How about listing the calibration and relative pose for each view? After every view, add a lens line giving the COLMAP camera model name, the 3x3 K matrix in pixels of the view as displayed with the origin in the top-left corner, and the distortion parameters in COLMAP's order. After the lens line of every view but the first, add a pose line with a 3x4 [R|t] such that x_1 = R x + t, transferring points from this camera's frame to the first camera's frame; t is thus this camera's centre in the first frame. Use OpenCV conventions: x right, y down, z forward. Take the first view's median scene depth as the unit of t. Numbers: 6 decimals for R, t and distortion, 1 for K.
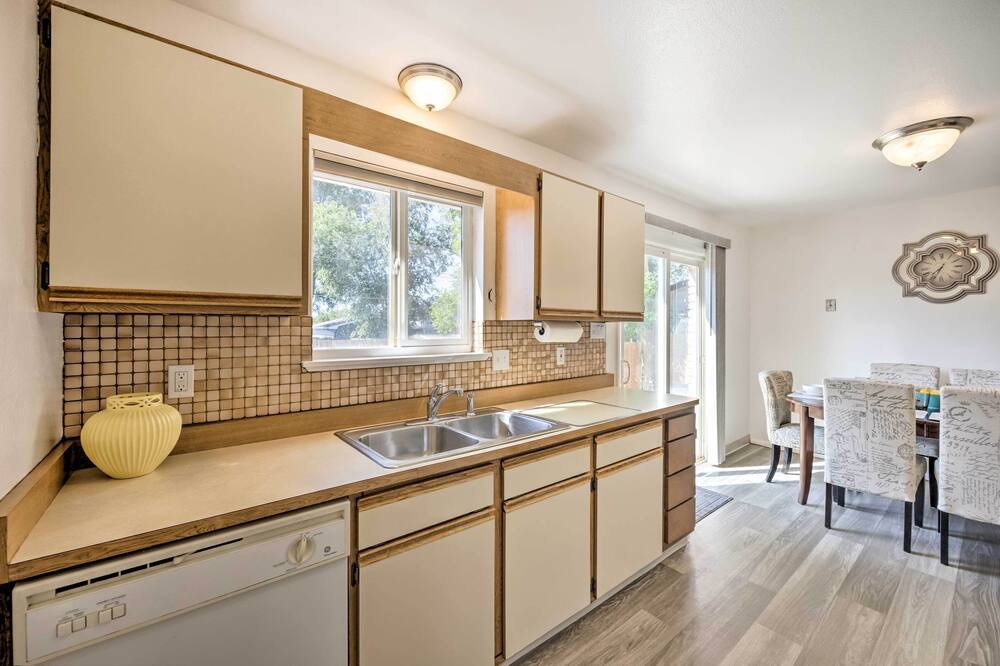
lens RADIAL K [[405.7, 0, 501.2], [0, 405.7, 325.3], [0, 0, 1]] dist [-0.000673, 0.003634]
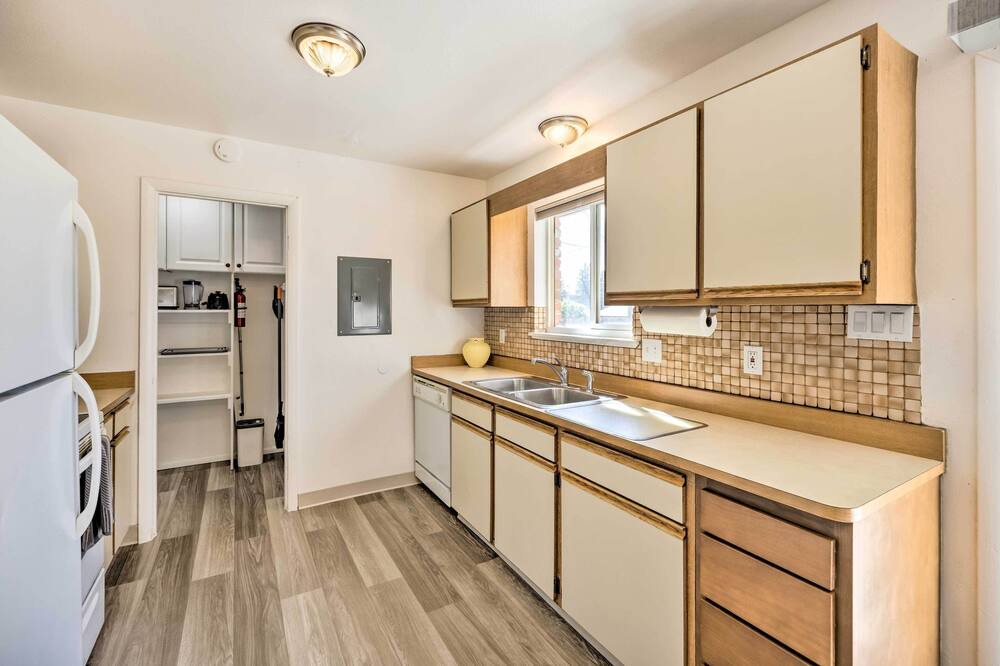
lens RADIAL K [[431.3, 0, 501.4], [0, 431.3, 311.8], [0, 0, 1]] dist [0.000249, -0.000038]
pose [[-0.136679, -0.001114, -0.990615, 1.085679], [0.000010, 0.999999, -0.001126, 0.001549], [0.990615, -0.000164, -0.136679, 0.882530]]
